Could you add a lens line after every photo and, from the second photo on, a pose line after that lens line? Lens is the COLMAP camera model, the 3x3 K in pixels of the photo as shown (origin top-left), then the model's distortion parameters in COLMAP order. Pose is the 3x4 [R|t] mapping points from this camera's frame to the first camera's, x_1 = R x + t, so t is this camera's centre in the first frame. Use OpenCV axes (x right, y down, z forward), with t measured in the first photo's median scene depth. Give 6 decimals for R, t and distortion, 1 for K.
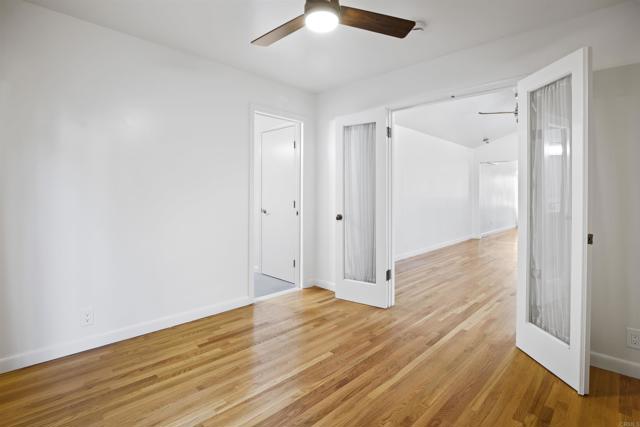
lens RADIAL K [[323.0, 0, 320.5], [0, 323.0, 194.0], [0, 0, 1]] dist [-0.000816, 0.000020]
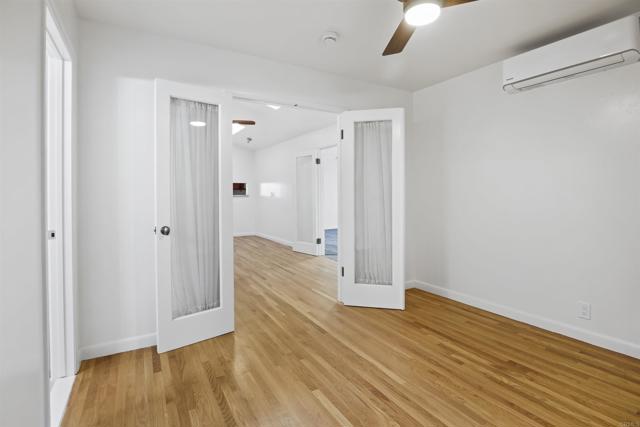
lens RADIAL K [[312.4, 0, 319.2], [0, 312.4, 195.0], [0, 0, 1]] dist [-0.017571, -0.000232]
pose [[0.265820, -0.011223, 0.963957, -0.722180], [0.011472, 0.999898, 0.008478, -0.006474], [-0.963954, 0.008805, 0.265922, 0.789224]]
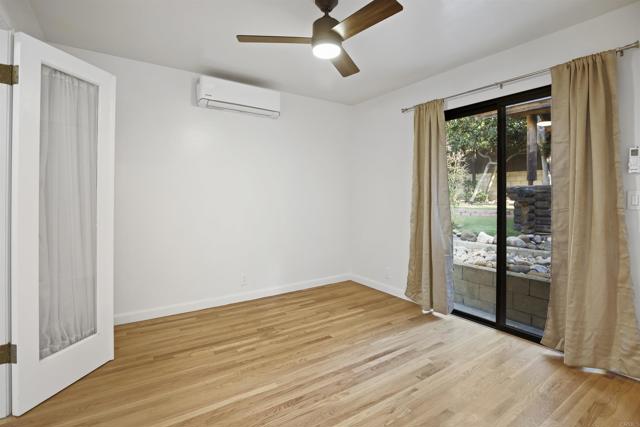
lens RADIAL K [[312.4, 0, 319.2], [0, 312.4, 195.0], [0, 0, 1]] dist [-0.017571, -0.000232]
pose [[-0.977106, -0.009236, 0.212552, -0.159302], [-0.009164, 0.999957, 0.001323, -0.006074], [-0.212556, -0.000655, -0.977149, 1.581283]]
